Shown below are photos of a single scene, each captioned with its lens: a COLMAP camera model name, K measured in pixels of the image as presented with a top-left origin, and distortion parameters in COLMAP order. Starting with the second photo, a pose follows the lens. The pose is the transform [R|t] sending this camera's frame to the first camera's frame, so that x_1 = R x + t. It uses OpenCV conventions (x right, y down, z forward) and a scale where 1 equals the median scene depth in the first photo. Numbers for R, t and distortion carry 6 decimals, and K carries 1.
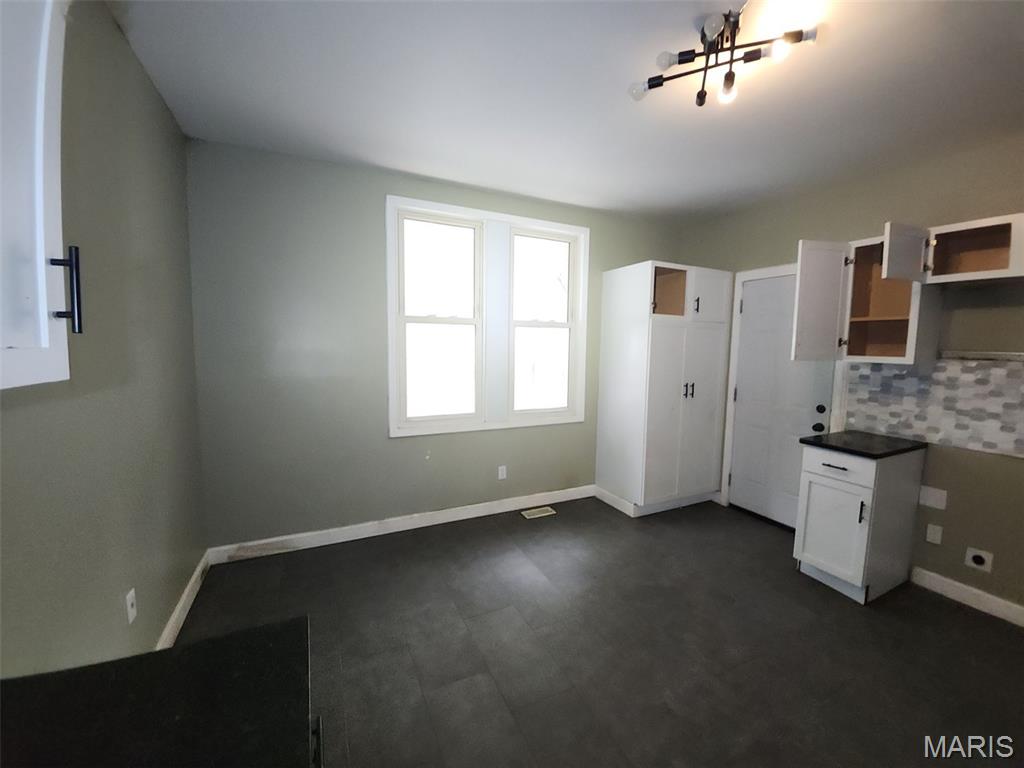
lens RADIAL K [[409.4, 0, 512.0], [0, 409.4, 384.0], [0, 0, 1]] dist [0.001513, -0.009222]
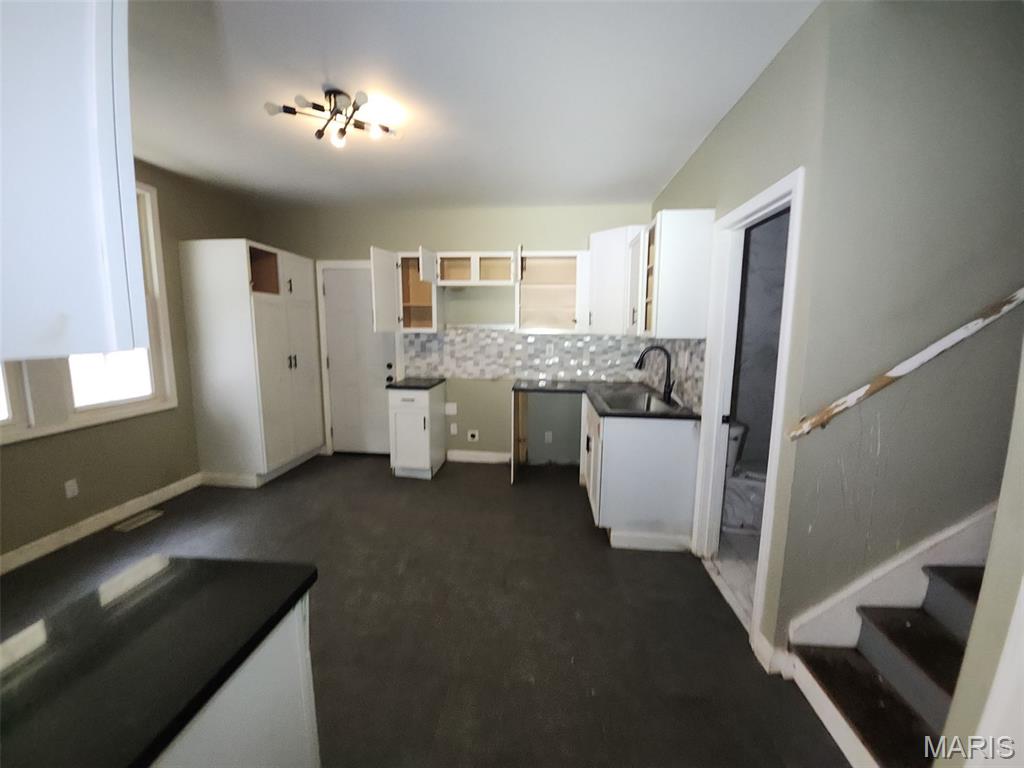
lens RADIAL K [[409.4, 0, 512.0], [0, 409.4, 384.0], [0, 0, 1]] dist [0.001513, -0.009222]
pose [[0.514286, -0.126237, 0.848277, -0.297531], [0.084750, 0.991747, 0.096206, 0.024742], [-0.853421, 0.022414, 0.520740, -0.142133]]
